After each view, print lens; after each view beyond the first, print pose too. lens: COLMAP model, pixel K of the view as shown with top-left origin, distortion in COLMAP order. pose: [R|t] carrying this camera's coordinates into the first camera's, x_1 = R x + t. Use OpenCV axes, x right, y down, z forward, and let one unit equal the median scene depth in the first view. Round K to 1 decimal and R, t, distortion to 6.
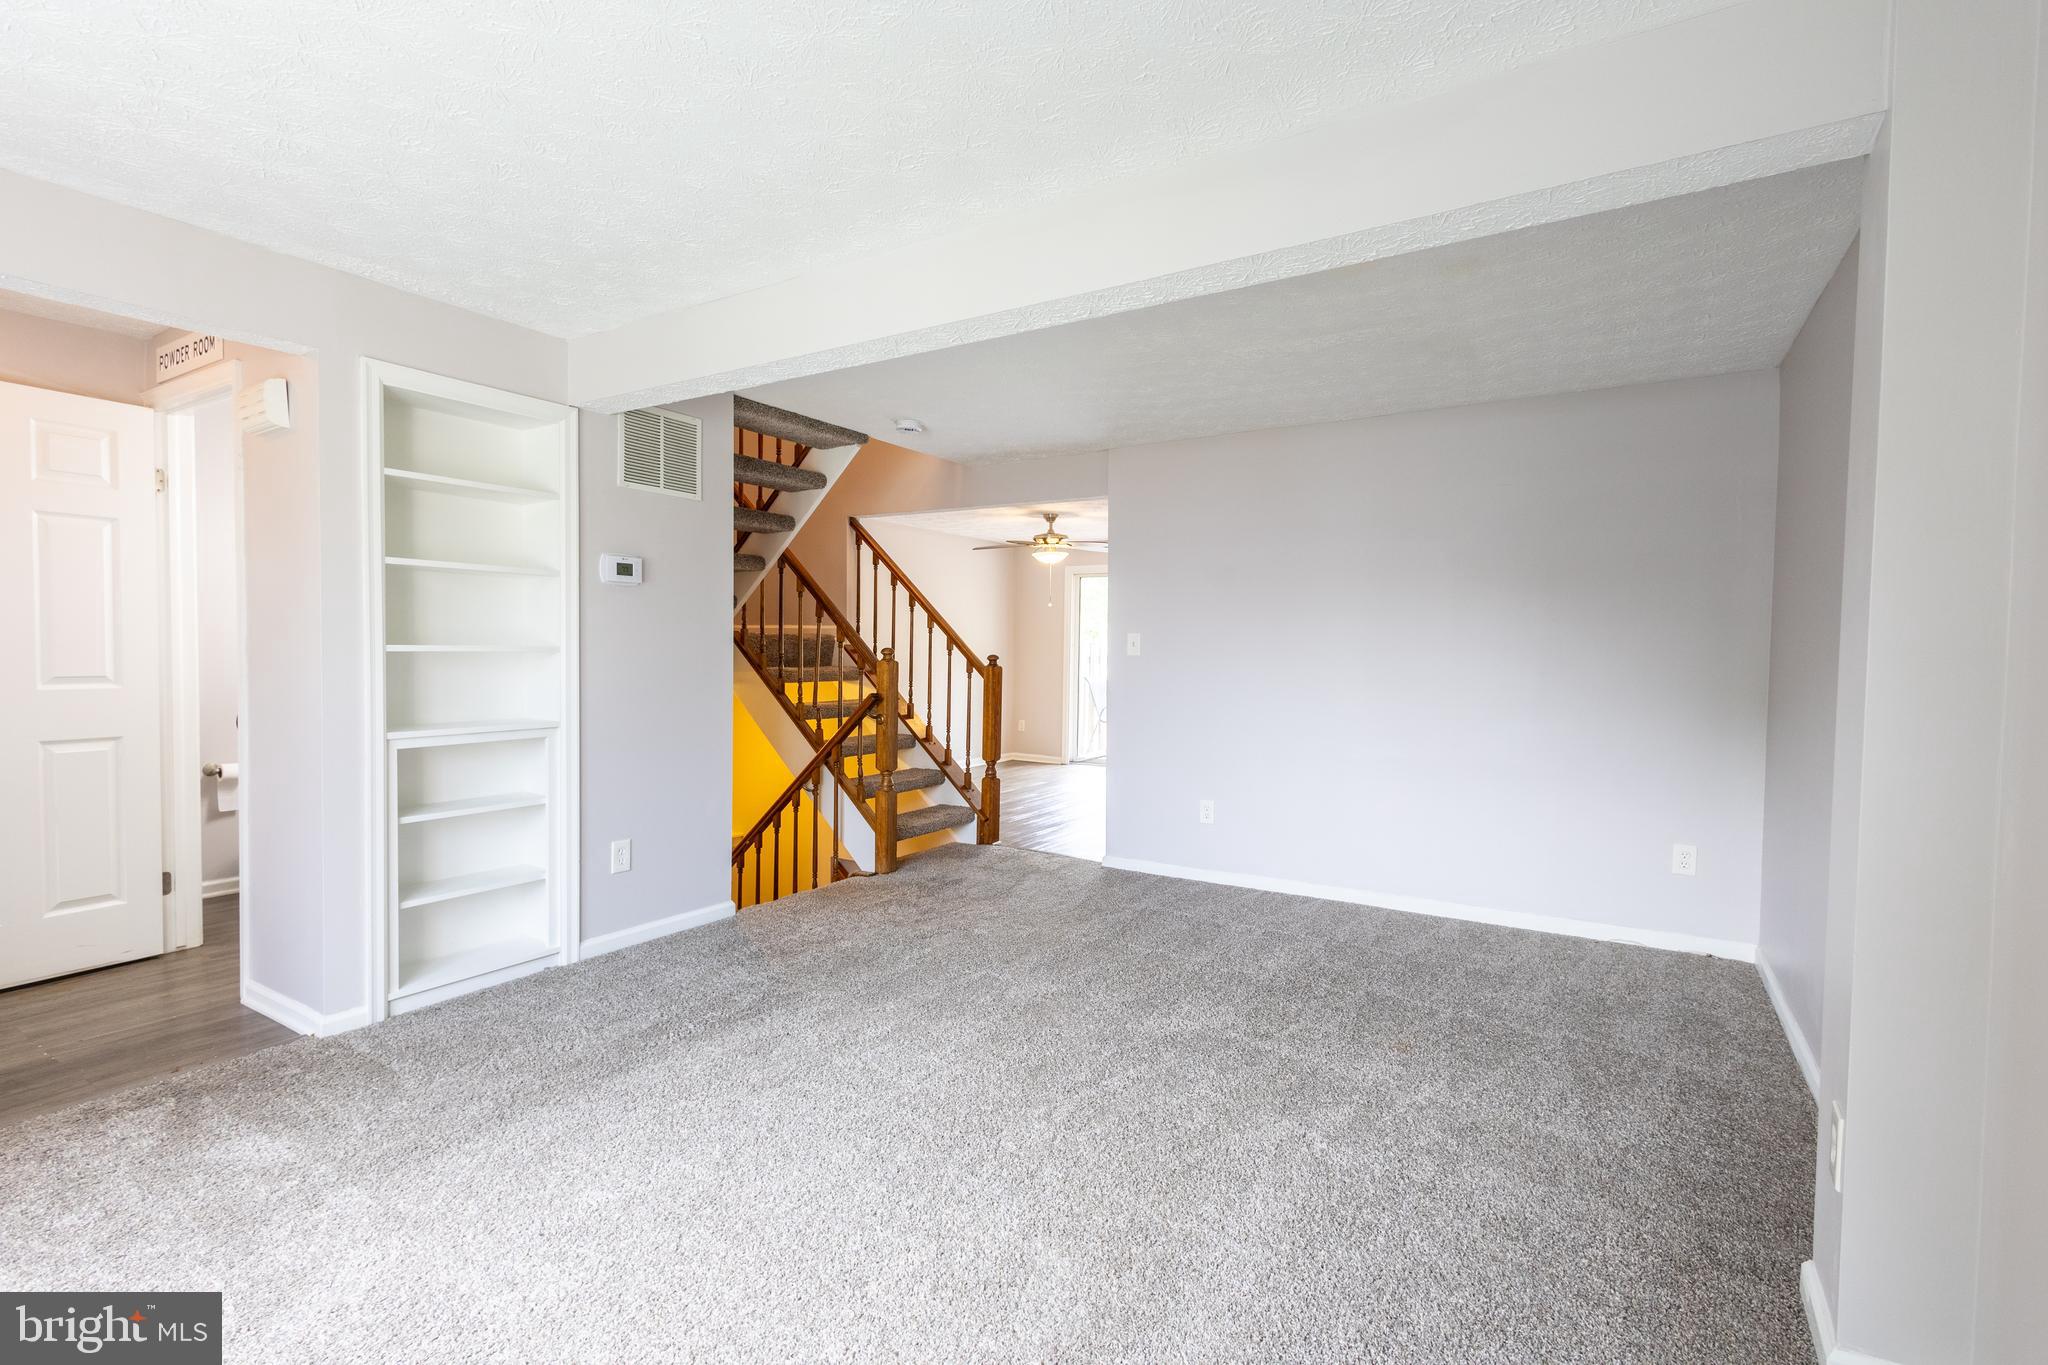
lens RADIAL K [[939.9, 0, 1026.0], [0, 939.9, 679.0], [0, 0, 1]] dist [0.003629, 0.000481]
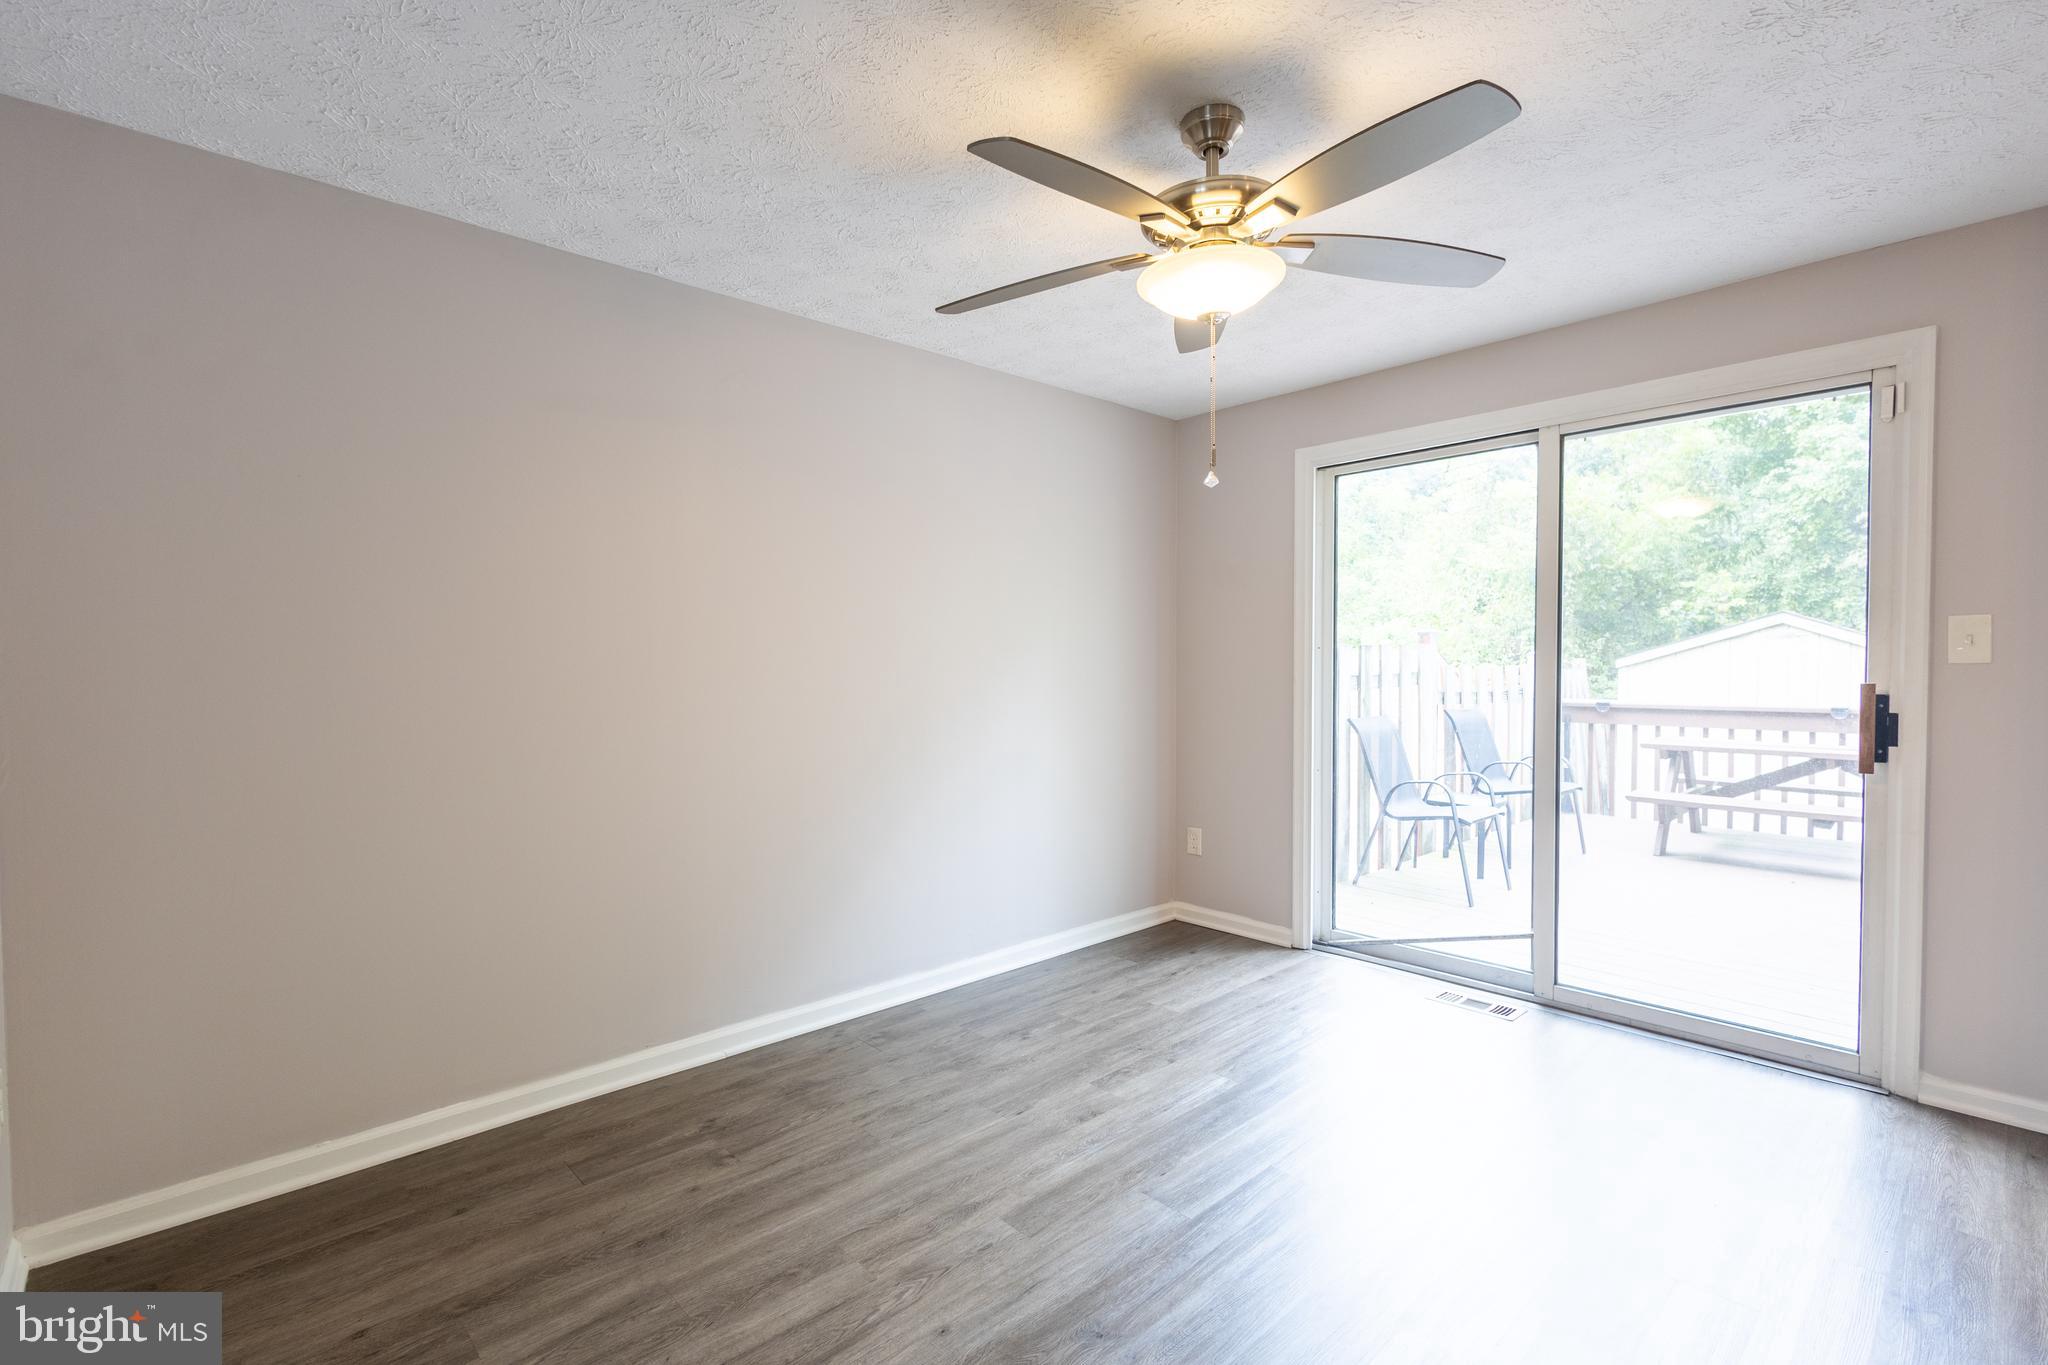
lens RADIAL K [[939.9, 0, 1023.7], [0, 939.9, 686.6], [0, 0, 1]] dist [0.003629, 0.000481]
pose [[0.966967, -0.011770, -0.254632, 0.030280], [0.010512, 0.999925, -0.006299, -0.018863], [0.254687, 0.003414, 0.967018, 0.579861]]
